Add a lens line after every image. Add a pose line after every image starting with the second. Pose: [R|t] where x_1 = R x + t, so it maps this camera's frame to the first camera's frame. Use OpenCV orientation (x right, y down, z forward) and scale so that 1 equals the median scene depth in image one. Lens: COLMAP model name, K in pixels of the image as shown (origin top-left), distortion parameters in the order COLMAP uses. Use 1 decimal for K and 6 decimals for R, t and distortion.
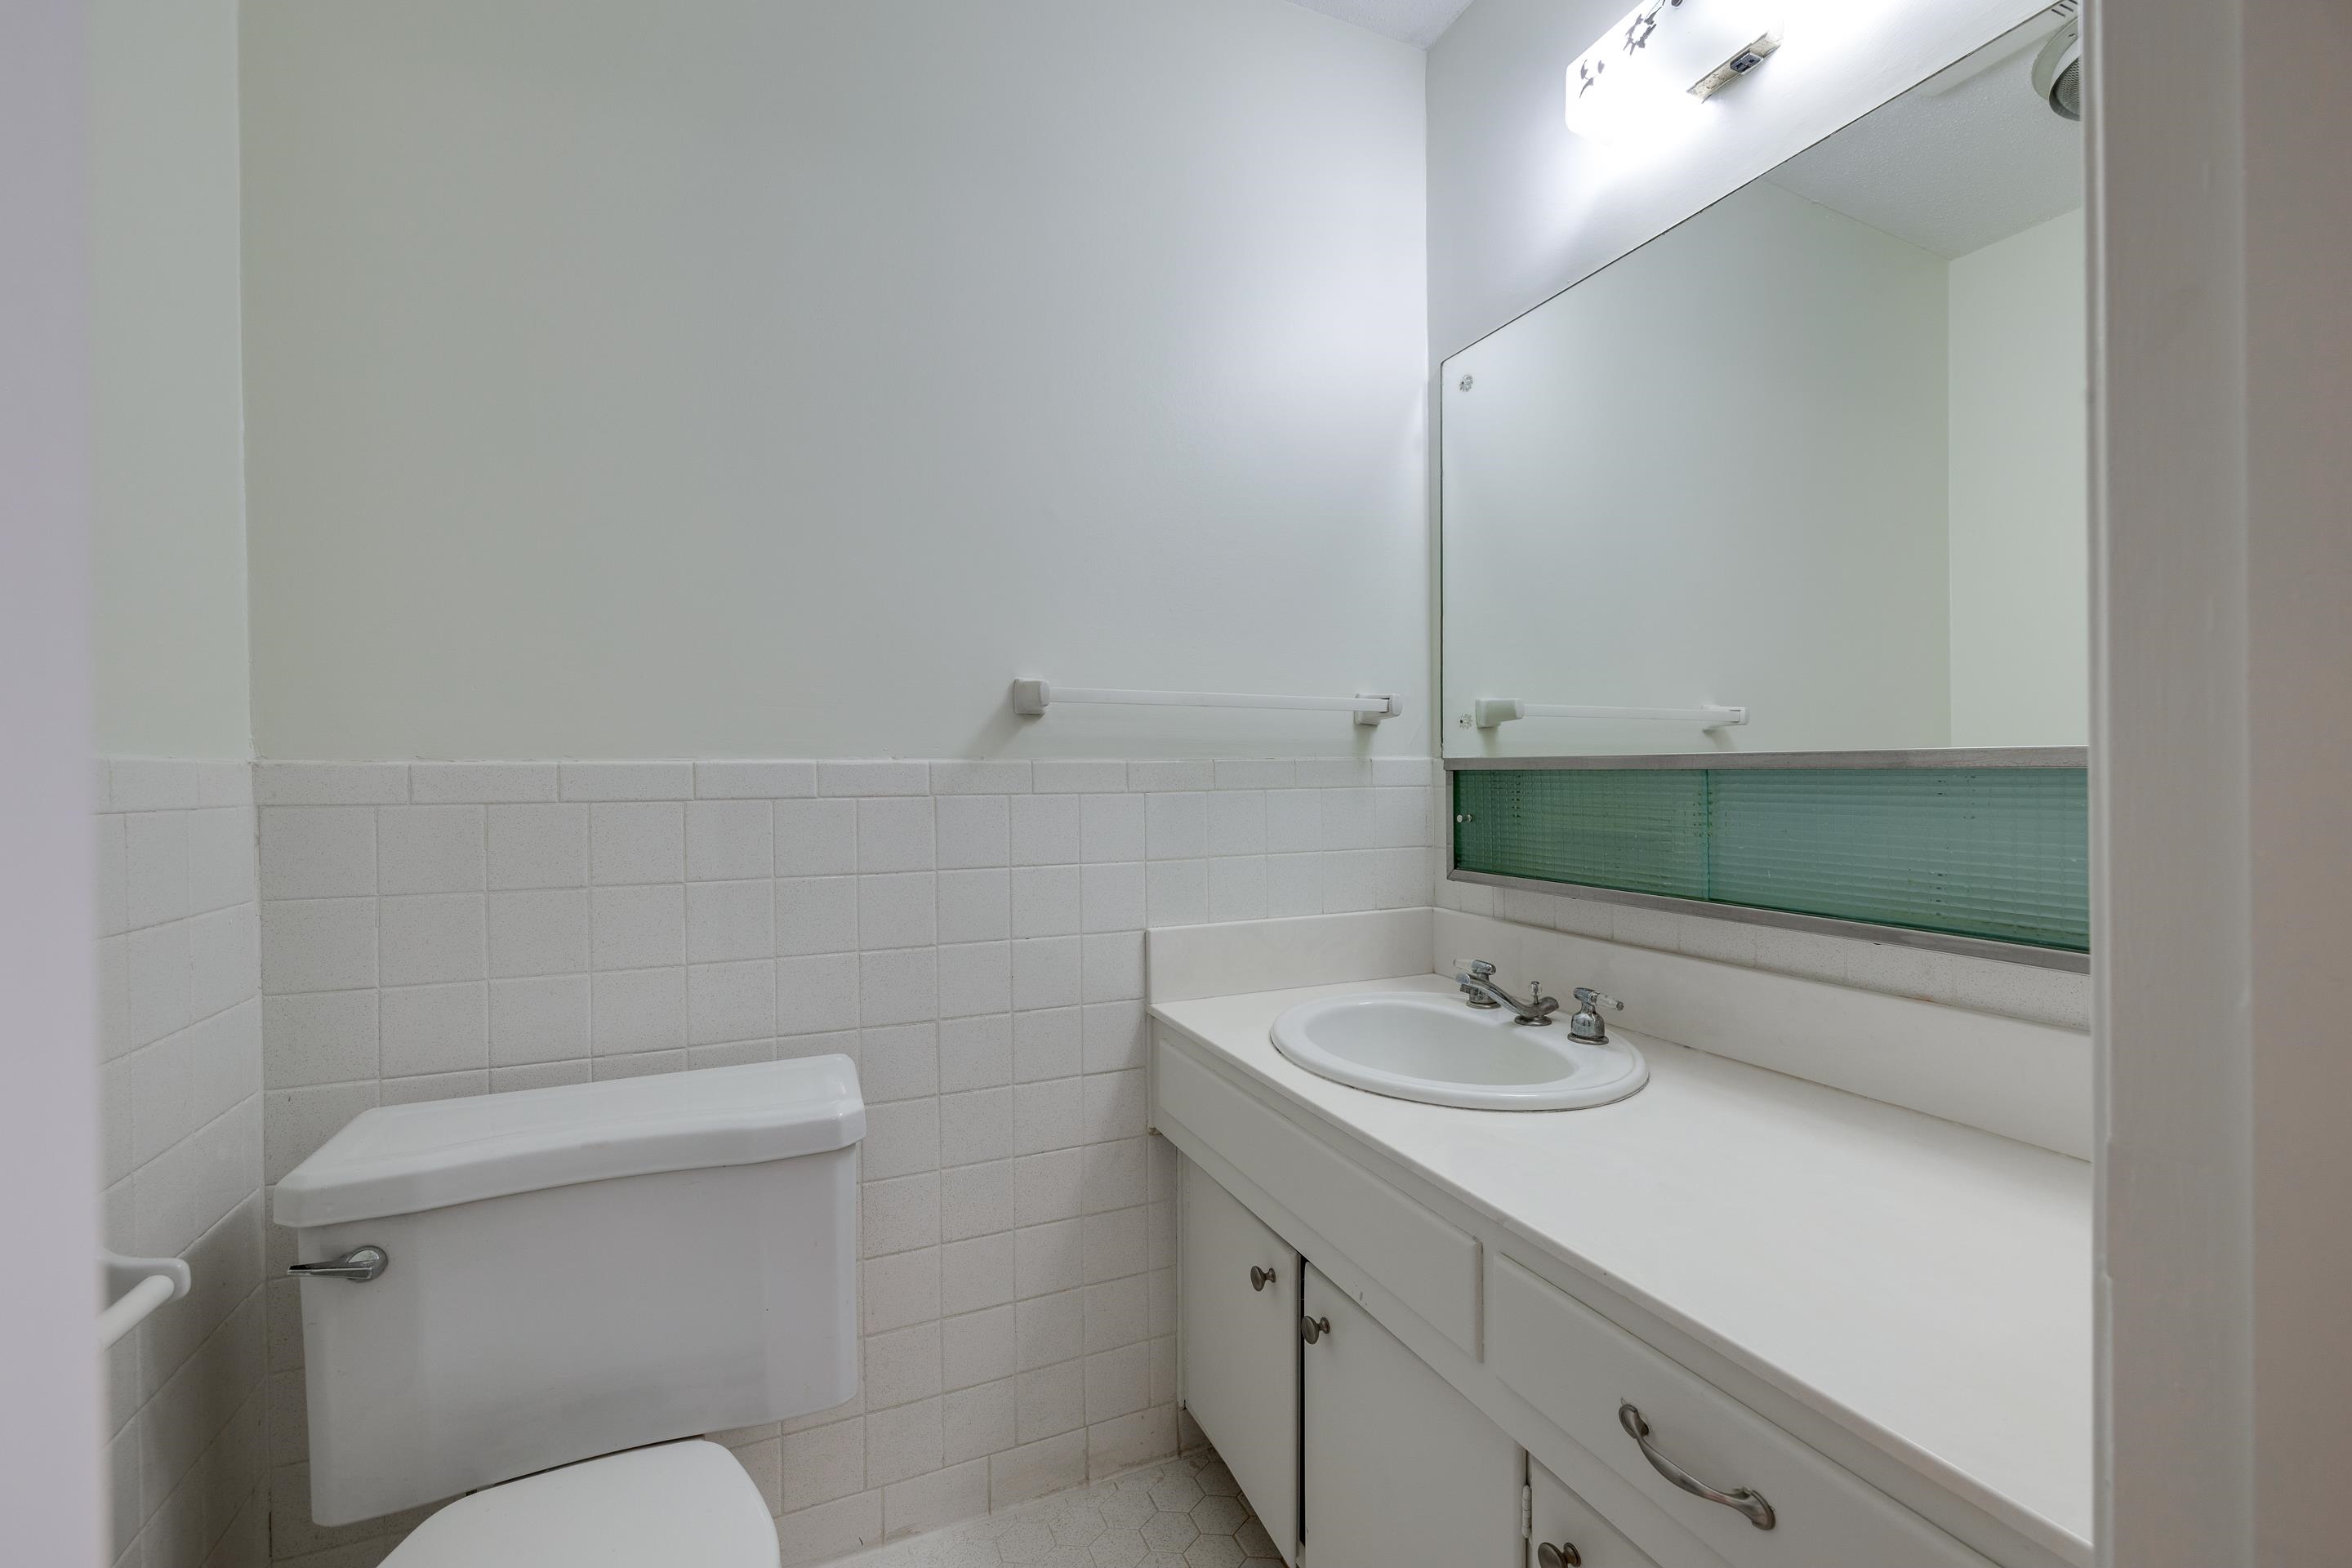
lens RADIAL K [[1017.0, 0, 1160.7], [0, 1017.0, 774.7], [0, 0, 1]] dist [0.004152, -0.000886]
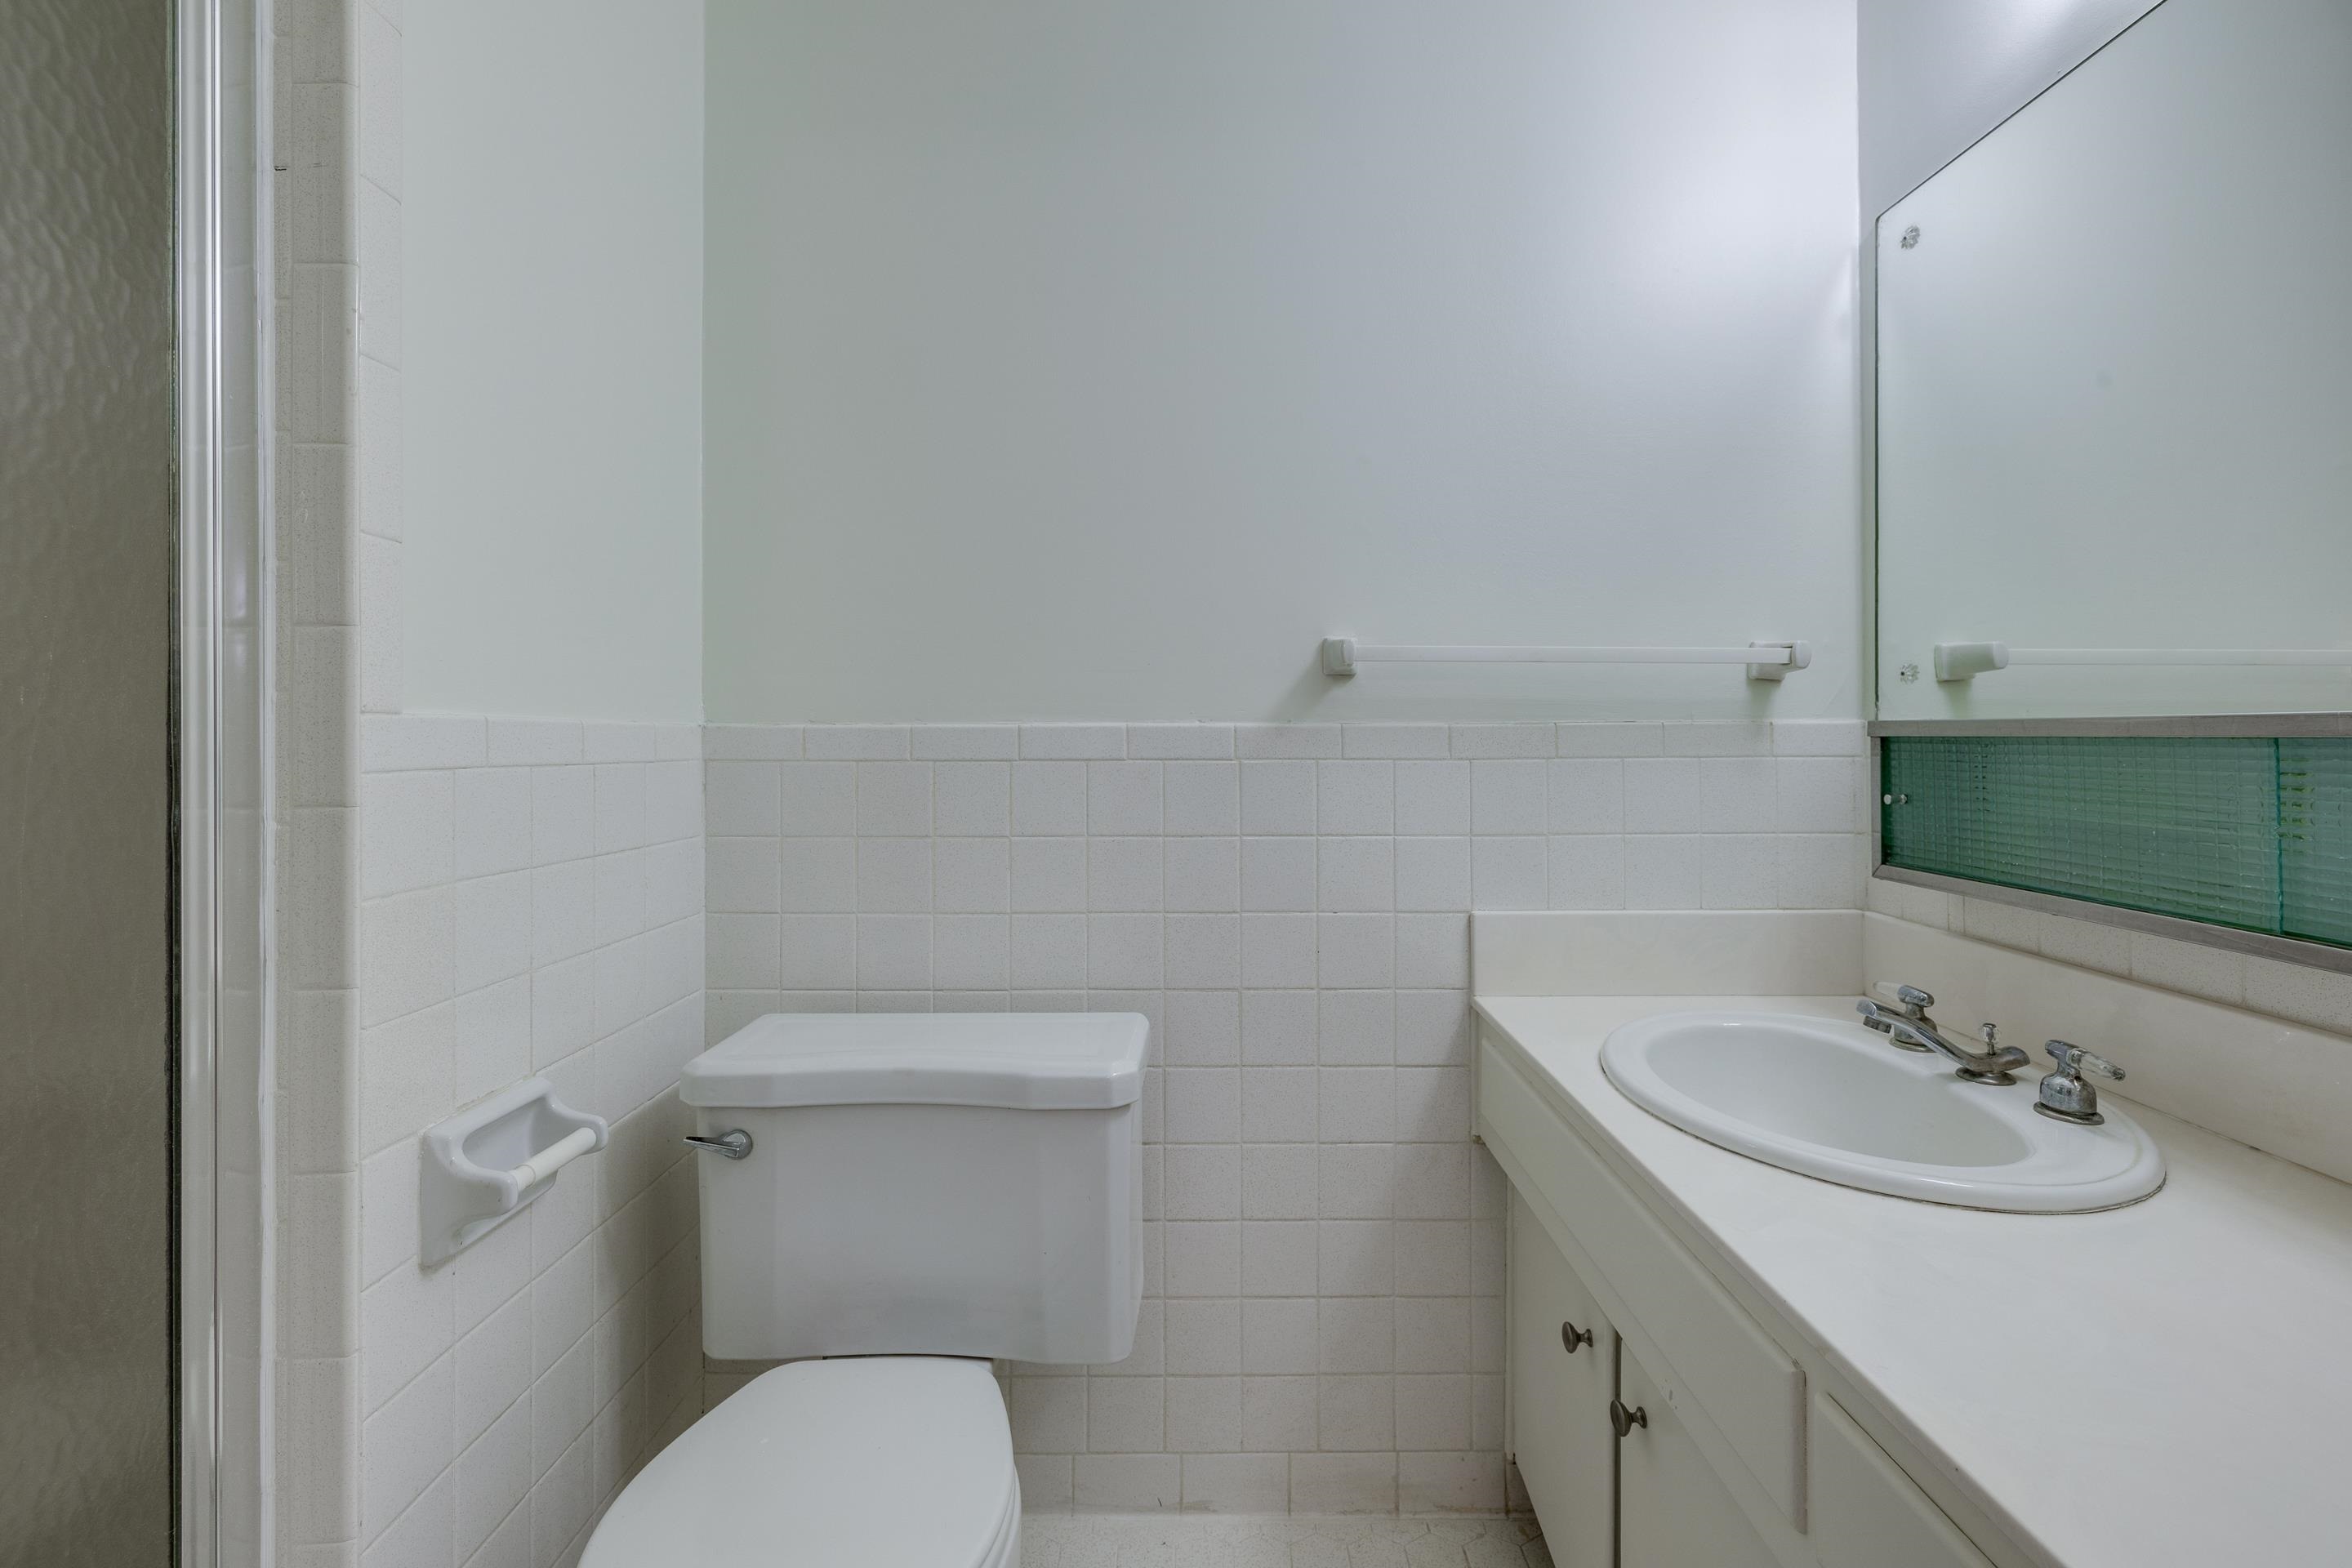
lens RADIAL K [[1017.0, 0, 1186.2], [0, 1017.0, 726.9], [0, 0, 1]] dist [0.004152, -0.000886]
pose [[0.913812, 0.001602, -0.406134, 0.134923], [-0.005995, 0.999936, -0.009545, -0.001387], [0.406093, 0.011157, 0.913763, 0.085376]]
